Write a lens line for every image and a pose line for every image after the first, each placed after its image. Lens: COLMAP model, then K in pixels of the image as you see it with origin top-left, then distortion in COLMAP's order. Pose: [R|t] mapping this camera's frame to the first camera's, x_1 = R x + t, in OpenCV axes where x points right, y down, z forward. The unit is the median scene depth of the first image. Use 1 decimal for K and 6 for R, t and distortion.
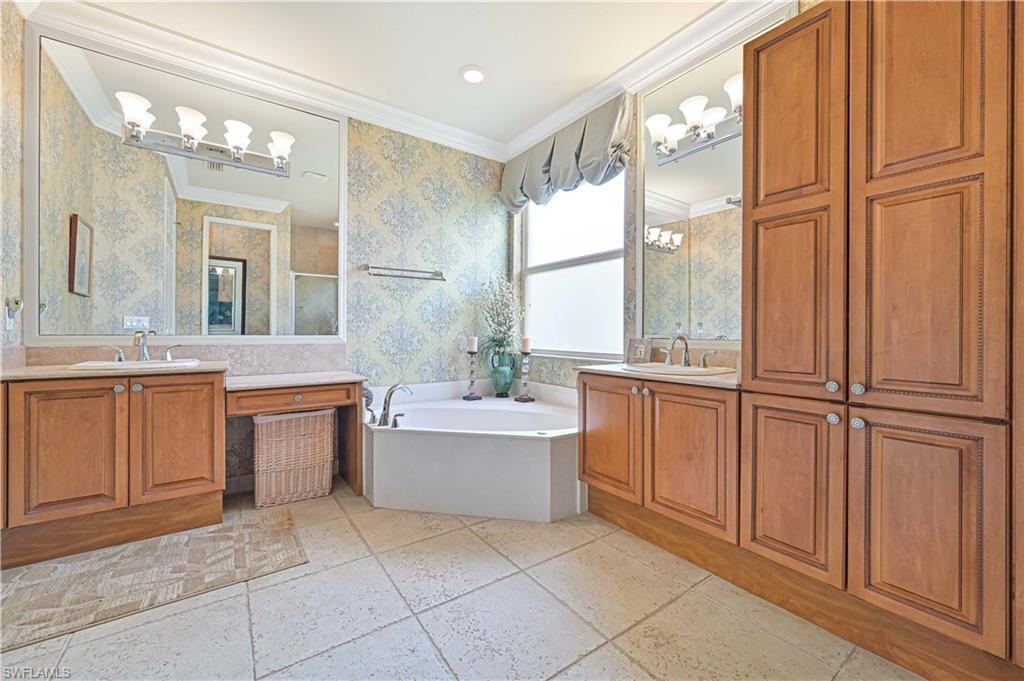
lens RADIAL K [[410.1, 0, 511.5], [0, 410.1, 332.1], [0, 0, 1]] dist [0.004051, 0.000108]
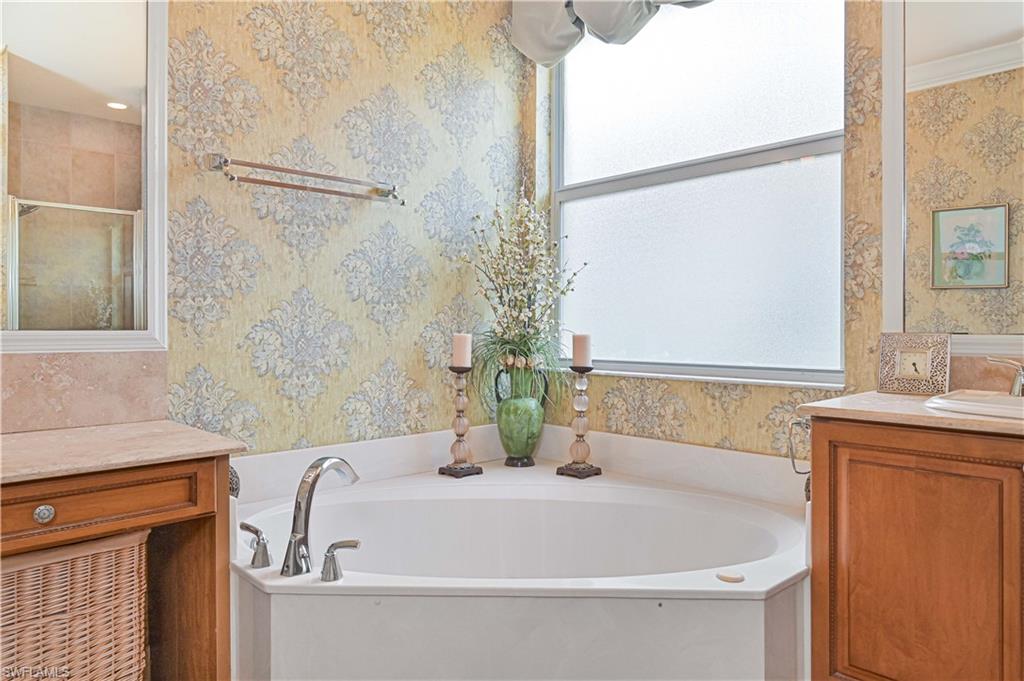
lens RADIAL K [[674.5, 0, 512.9], [0, 674.5, 331.6], [0, 0, 1]] dist [-0.008794, 0.000580]
pose [[0.988529, -0.005425, 0.150933, -0.153541], [0.004782, 0.999978, 0.004620, 0.006529], [-0.150955, -0.003845, 0.988533, 0.275083]]
